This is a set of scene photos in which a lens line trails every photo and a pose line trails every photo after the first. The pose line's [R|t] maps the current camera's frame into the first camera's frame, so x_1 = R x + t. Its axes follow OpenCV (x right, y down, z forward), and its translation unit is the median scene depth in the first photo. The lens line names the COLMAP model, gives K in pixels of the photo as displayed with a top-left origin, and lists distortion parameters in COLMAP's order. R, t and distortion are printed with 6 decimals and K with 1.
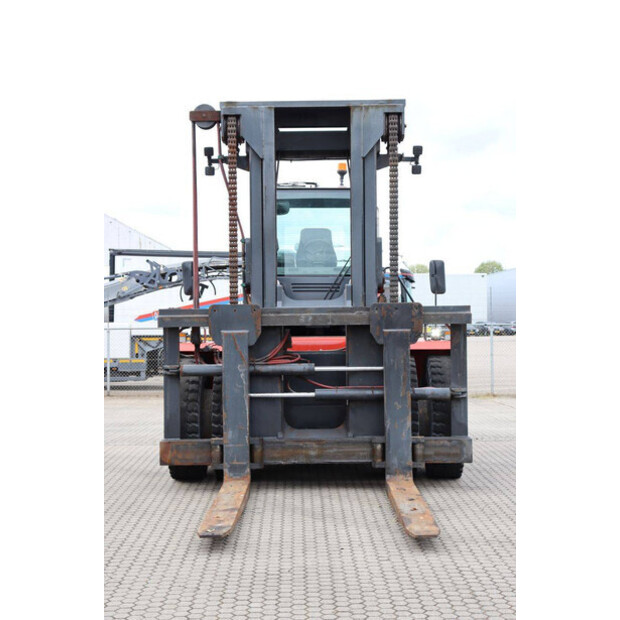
lens RADIAL K [[1037.8, 0, 310.0], [0, 1037.8, 310.0], [0, 0, 1]] dist [0.025819, 1.540797]
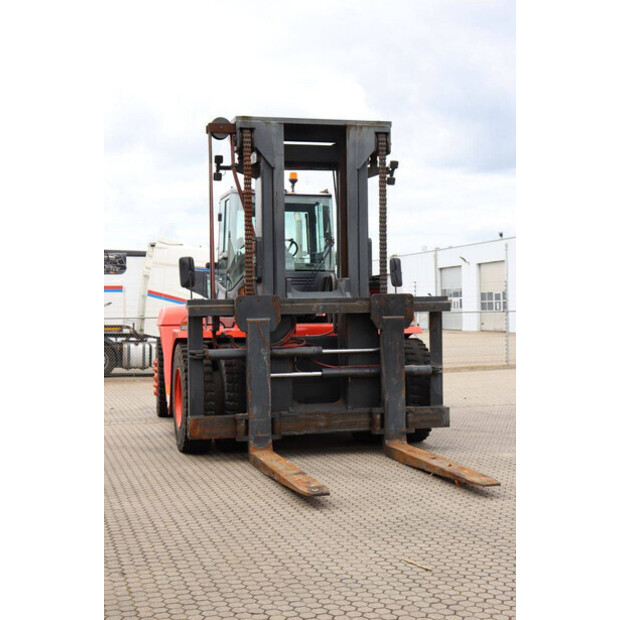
lens RADIAL K [[950.6, 0, 310.0], [0, 950.6, 310.0], [0, 0, 1]] dist [0.012350, 0.599858]
pose [[0.964175, -0.005262, 0.265214, -0.286142], [0.003211, 0.999961, 0.008168, 0.002063], [-0.265247, -0.007024, 0.964155, -0.015586]]
